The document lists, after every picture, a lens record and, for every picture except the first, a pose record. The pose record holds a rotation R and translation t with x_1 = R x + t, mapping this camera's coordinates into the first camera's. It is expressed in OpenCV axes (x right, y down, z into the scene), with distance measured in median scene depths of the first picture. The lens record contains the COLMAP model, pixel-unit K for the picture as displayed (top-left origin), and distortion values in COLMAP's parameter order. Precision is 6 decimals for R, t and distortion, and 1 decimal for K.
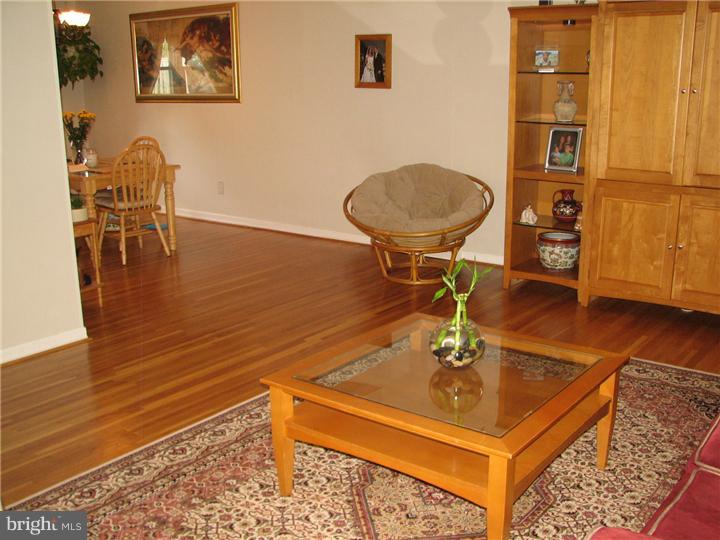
lens RADIAL K [[783.0, 0, 360.0], [0, 783.0, 270.0], [0, 0, 1]] dist [-0.214748, 0.291004]
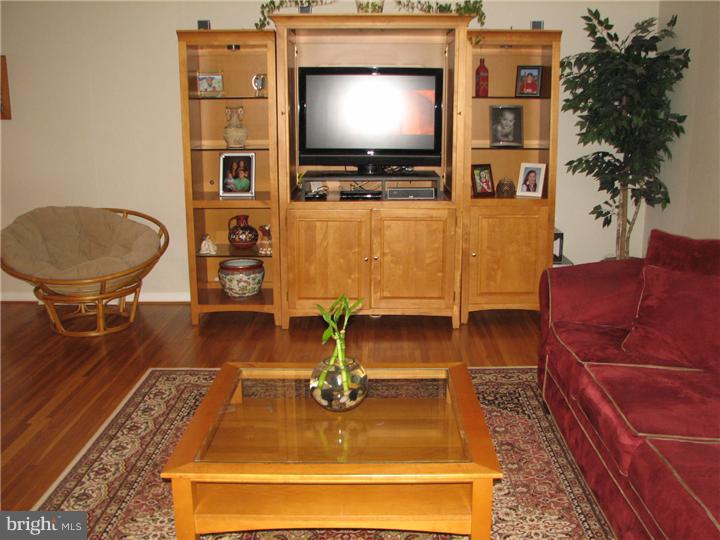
lens RADIAL K [[783.0, 0, 360.0], [0, 783.0, 270.0], [0, 0, 1]] dist [-0.214748, 0.291004]
pose [[0.799295, -0.122711, 0.588277, -0.209460], [0.143021, 0.989646, 0.012111, -0.026129], [-0.583672, 0.074456, 0.808569, 0.113192]]
